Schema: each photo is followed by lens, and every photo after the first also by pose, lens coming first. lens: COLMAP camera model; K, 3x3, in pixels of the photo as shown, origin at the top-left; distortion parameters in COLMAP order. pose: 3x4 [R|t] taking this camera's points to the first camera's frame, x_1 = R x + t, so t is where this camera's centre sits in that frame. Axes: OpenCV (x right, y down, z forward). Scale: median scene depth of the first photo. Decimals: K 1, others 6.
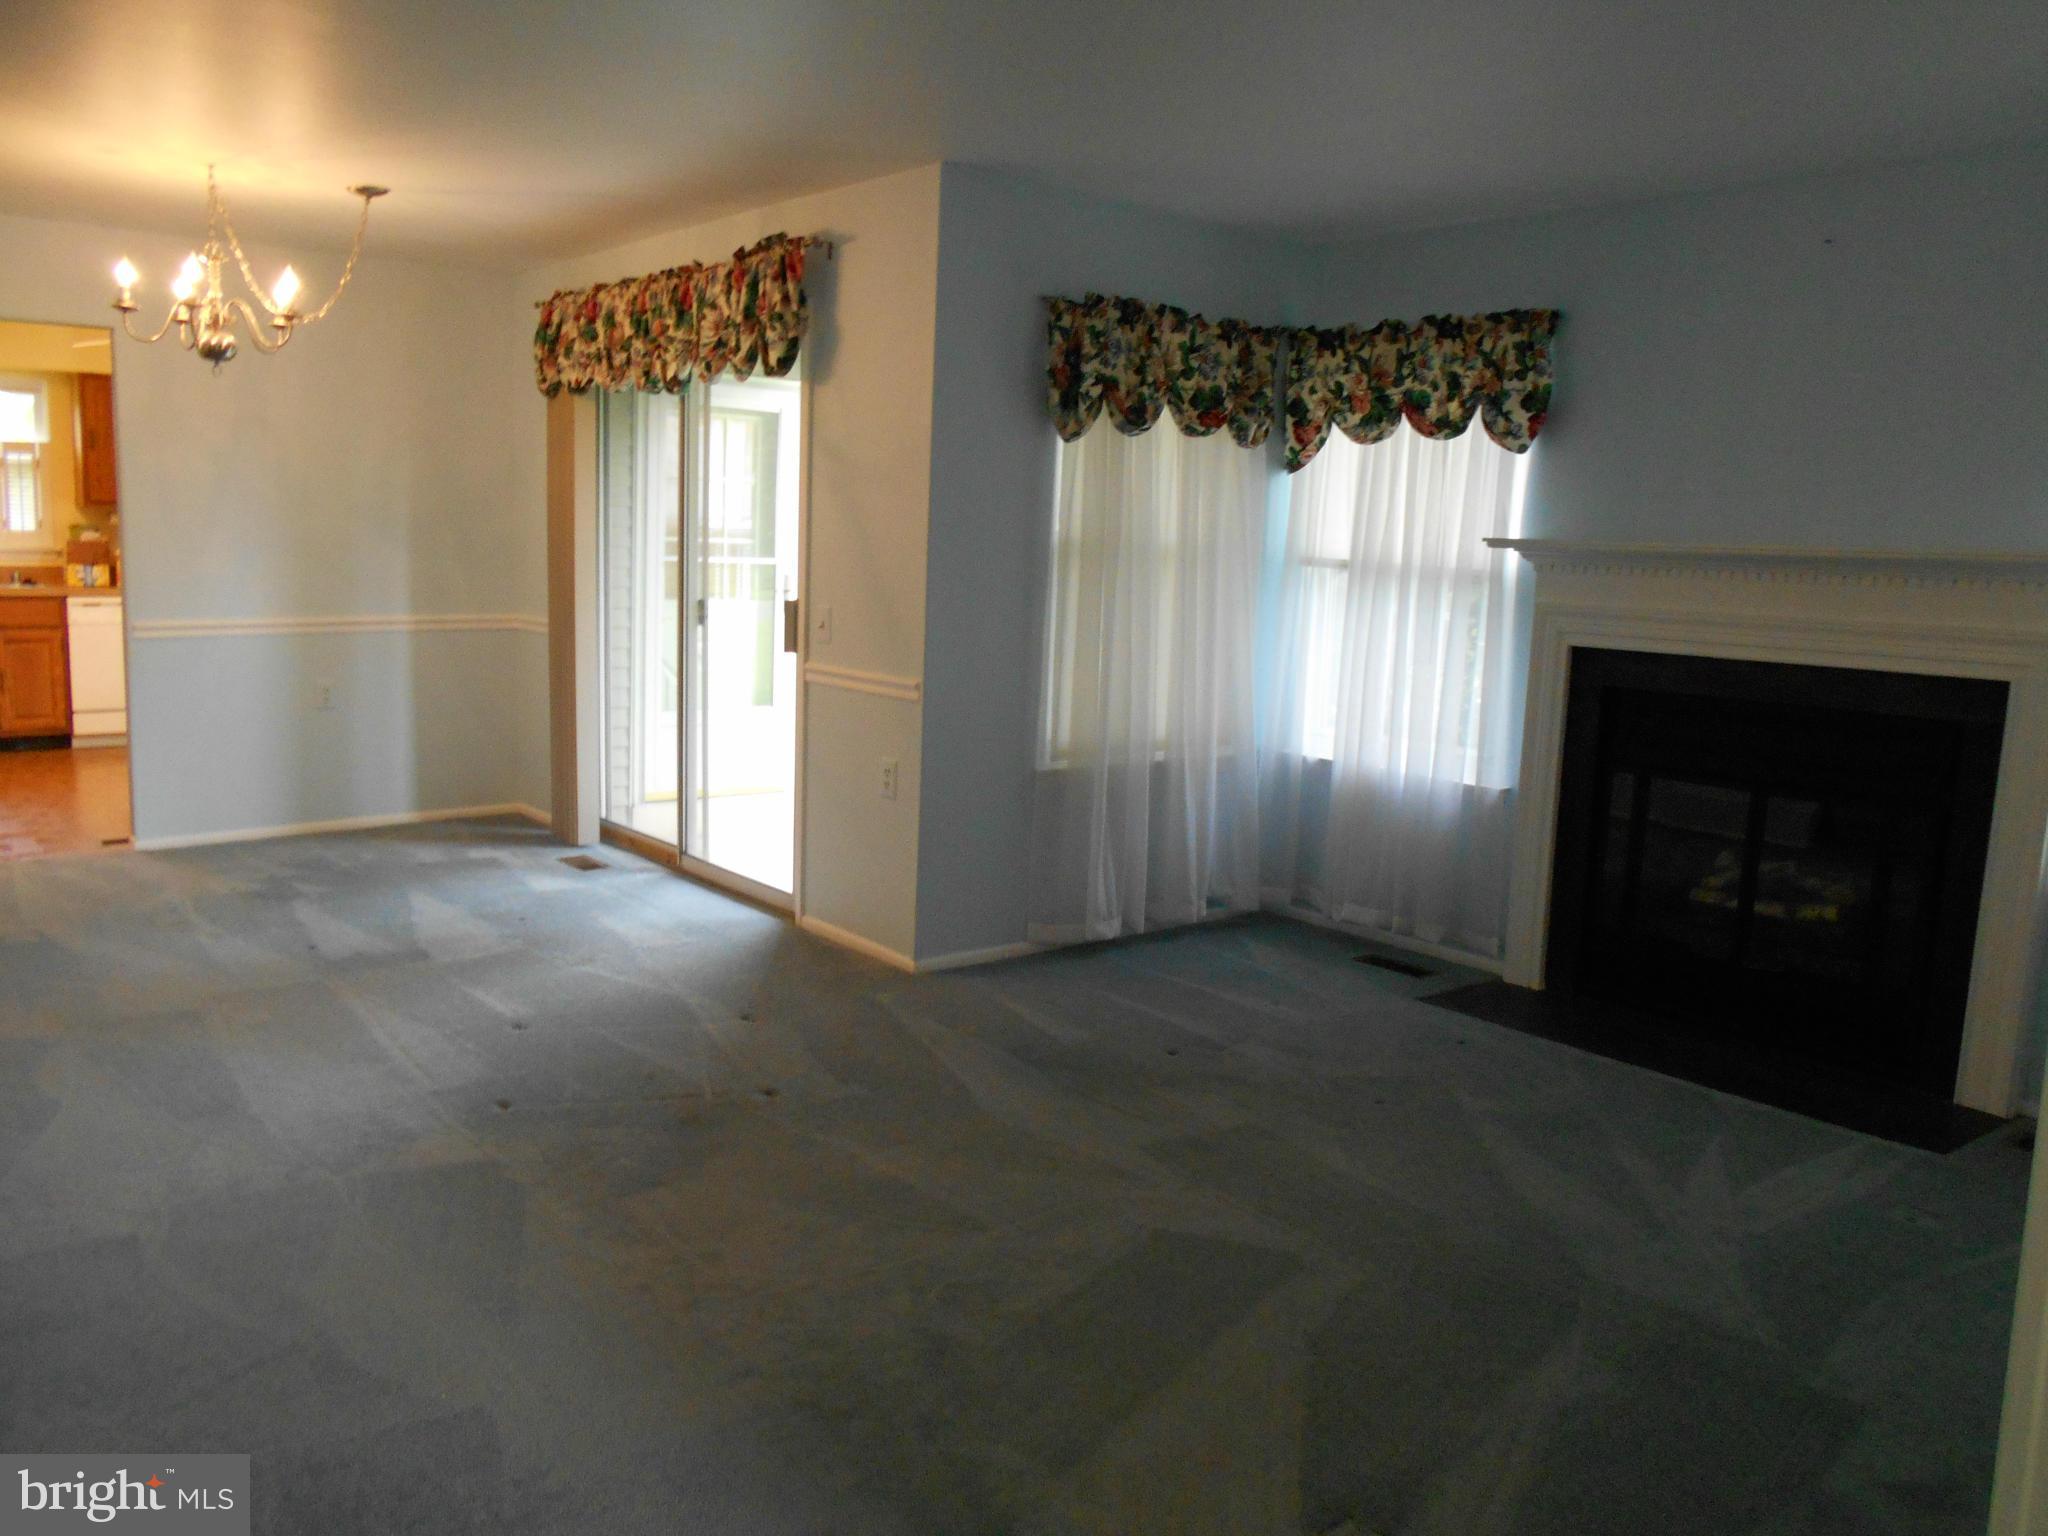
lens RADIAL K [[1625.1, 0, 1006.6], [0, 1625.1, 741.0], [0, 0, 1]] dist [-0.048133, 0.059176]
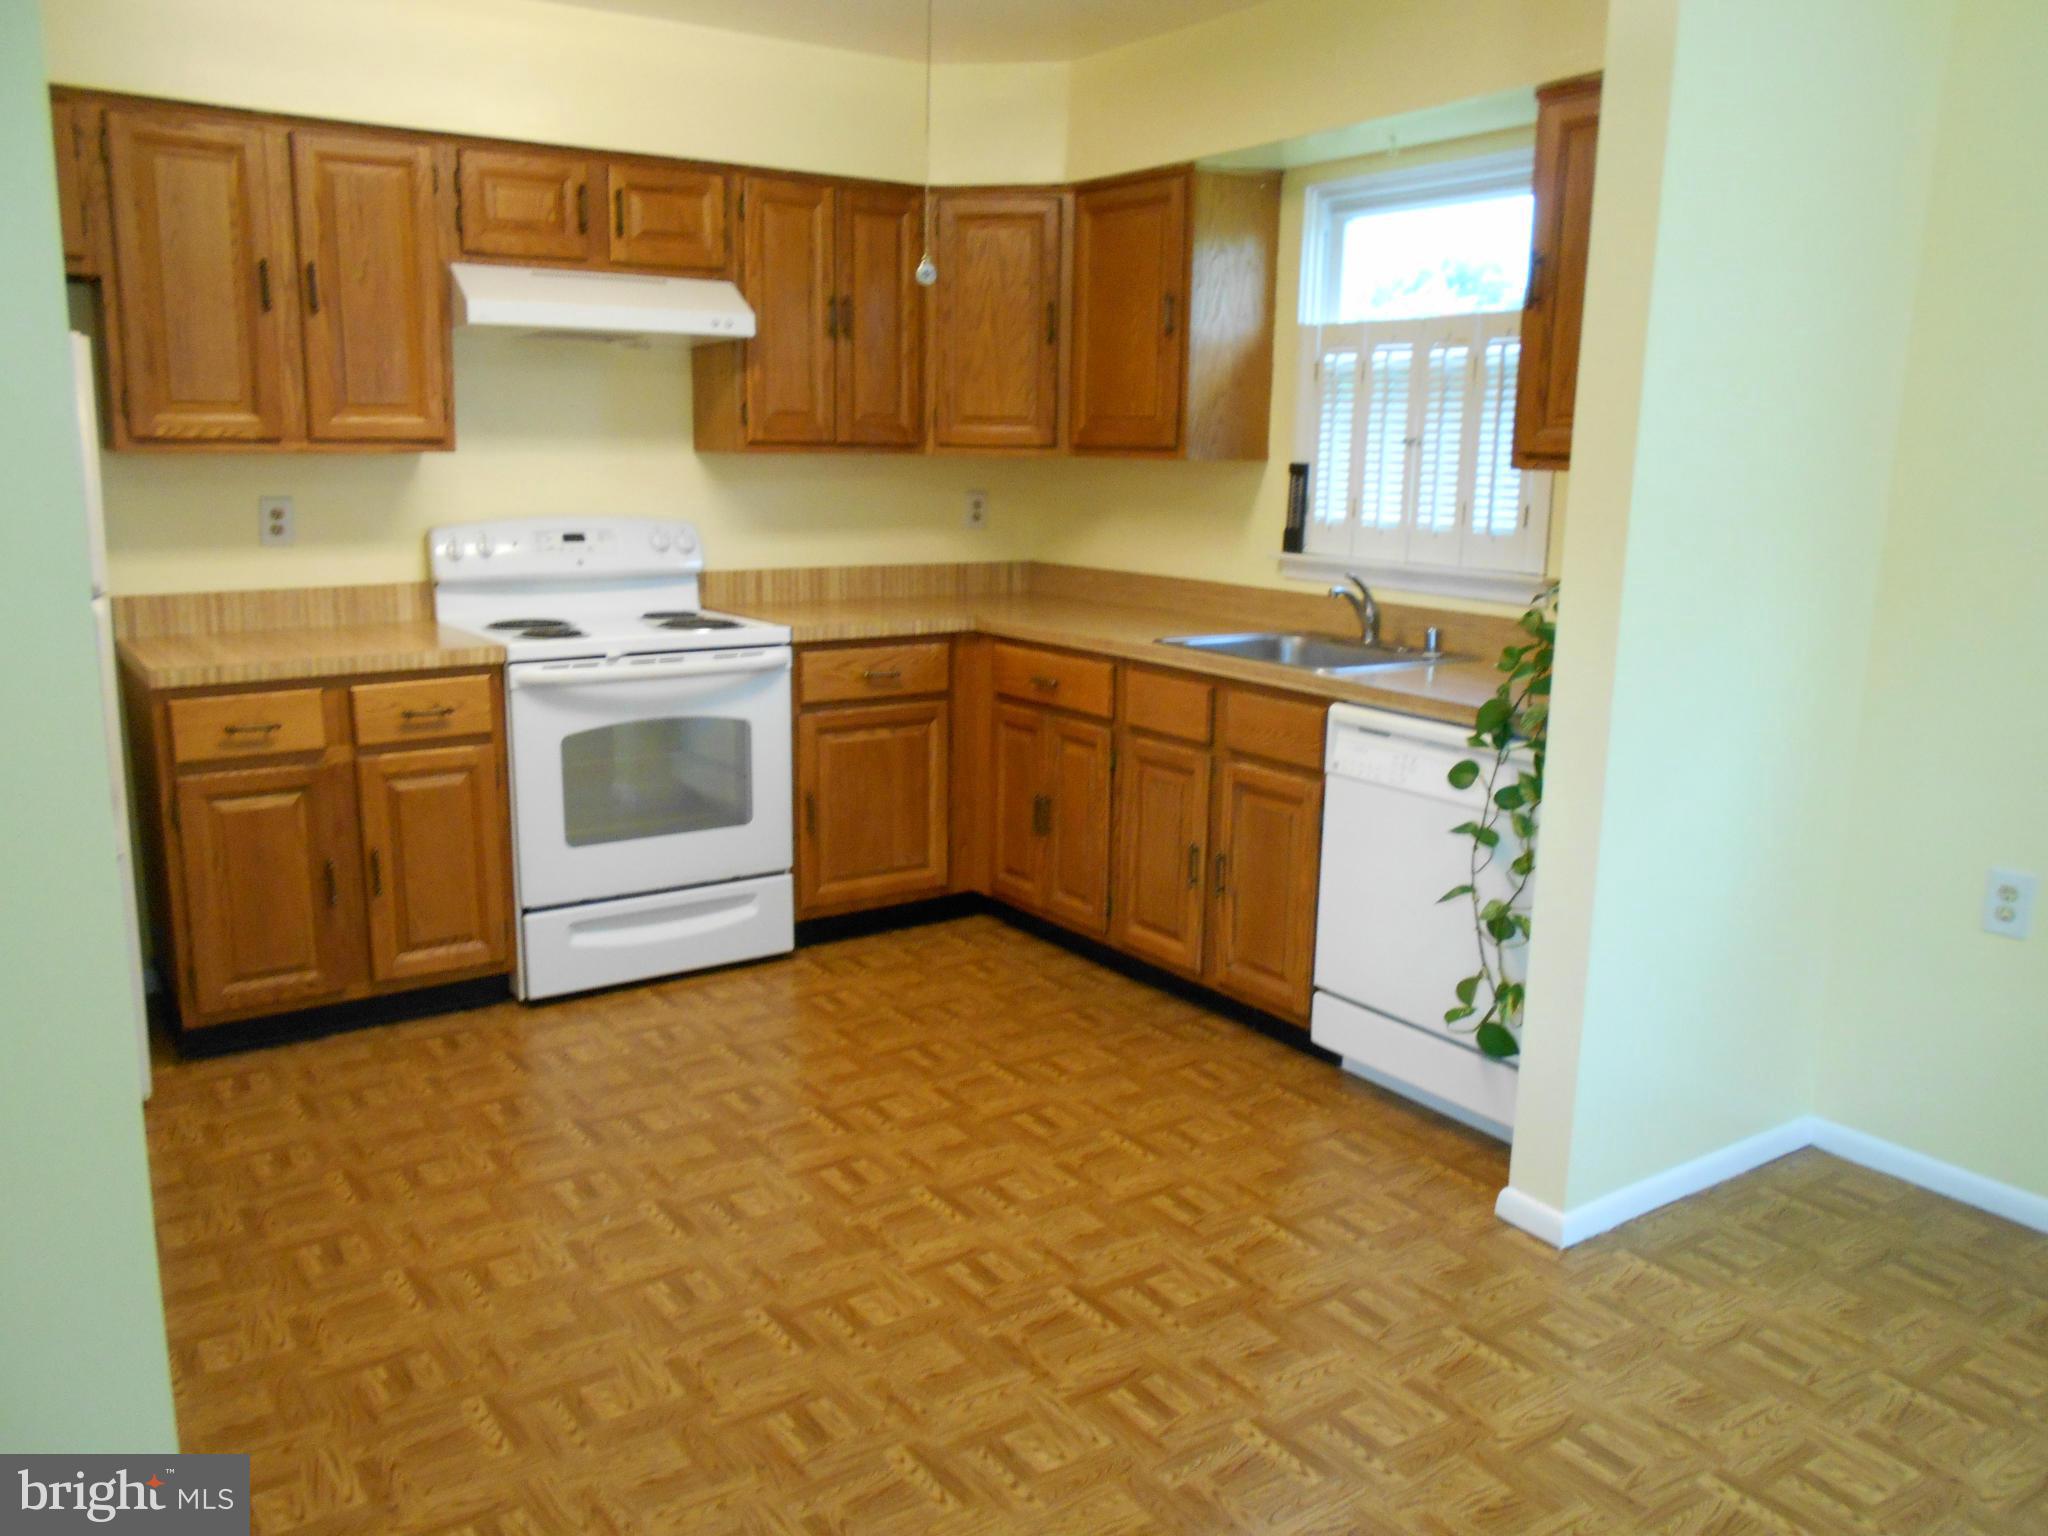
lens RADIAL K [[1625.1, 0, 1076.0], [0, 1625.1, 759.5], [0, 0, 1]] dist [-0.048133, 0.059176]
pose [[-0.034759, 0.164928, -0.985693, -0.188985], [-0.154316, 0.973575, 0.168342, -0.131606], [0.987410, 0.157959, -0.008389, 0.936635]]
